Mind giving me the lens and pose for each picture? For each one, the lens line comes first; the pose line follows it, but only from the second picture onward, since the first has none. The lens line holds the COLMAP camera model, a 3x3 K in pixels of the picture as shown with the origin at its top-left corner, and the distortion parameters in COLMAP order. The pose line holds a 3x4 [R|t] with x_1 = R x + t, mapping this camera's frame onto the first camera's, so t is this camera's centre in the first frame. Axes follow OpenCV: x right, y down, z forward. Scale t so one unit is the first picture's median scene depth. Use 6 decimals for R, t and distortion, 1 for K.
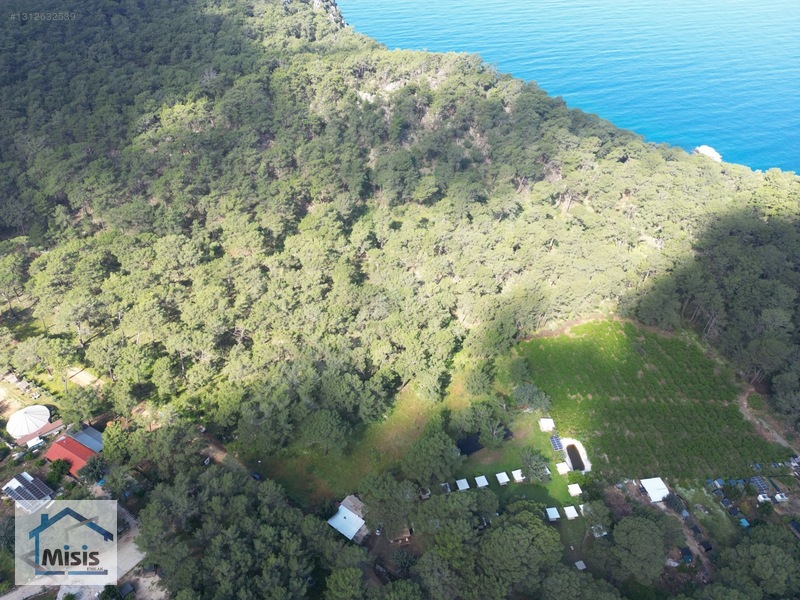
lens RADIAL K [[557.0, 0, 400.0], [0, 557.0, 300.0], [0, 0, 1]] dist [0.084326, -0.083601]
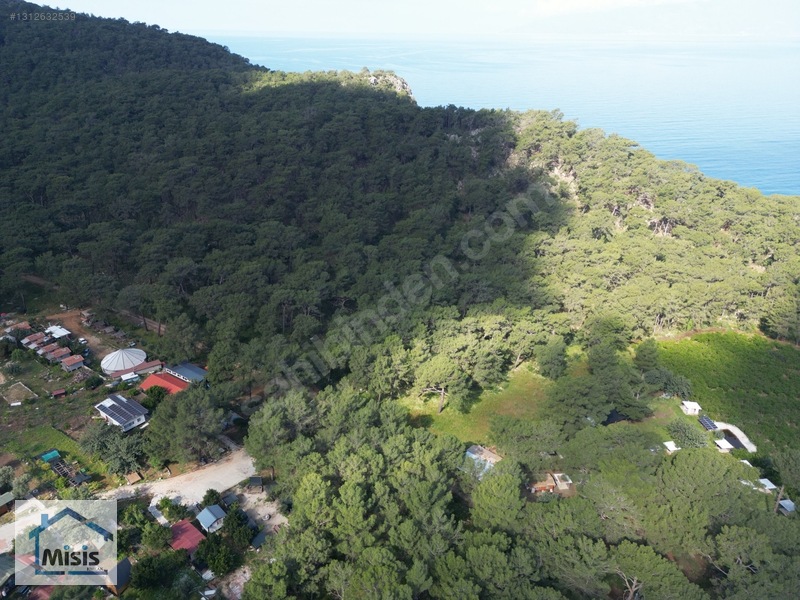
lens RADIAL K [[557.0, 0, 400.0], [0, 557.0, 300.0], [0, 0, 1]] dist [0.084326, -0.083601]
pose [[0.997248, 0.026225, -0.069343, -0.109676], [-0.041912, 0.970958, -0.235549, 0.247210], [0.061152, 0.237807, 0.969386, 0.082693]]
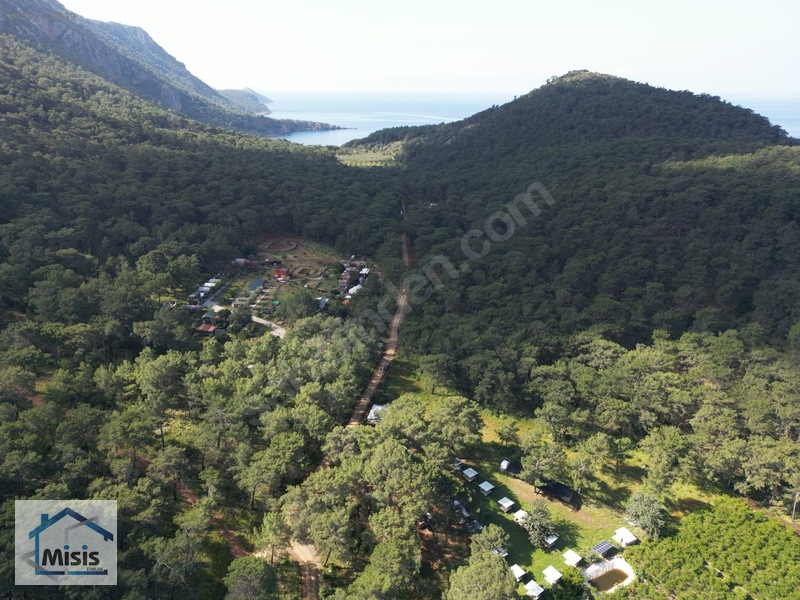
lens RADIAL K [[559.2, 0, 400.0], [0, 559.2, 300.0], [0, 0, 1]] dist [0.063880, -0.052841]
pose [[0.408256, 0.313853, -0.857218, 0.594922], [-0.581578, 0.813226, 0.020766, 0.105476], [0.703629, 0.490061, 0.514534, 0.213275]]
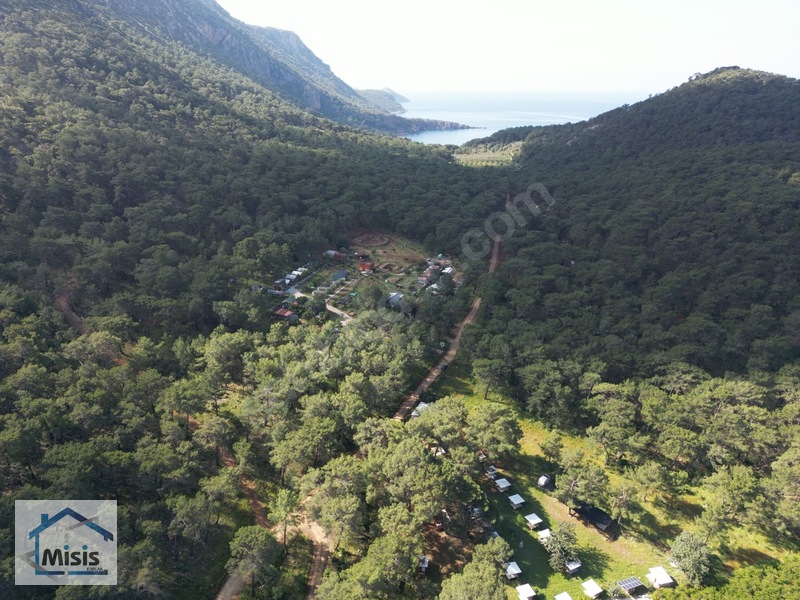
lens RADIAL K [[559.2, 0, 400.0], [0, 559.2, 300.0], [0, 0, 1]] dist [0.063880, -0.052841]
pose [[0.189427, 0.338991, -0.921522, 0.627159], [-0.626984, 0.764025, 0.152172, 0.047775], [0.755651, 0.548954, 0.357269, 0.284084]]
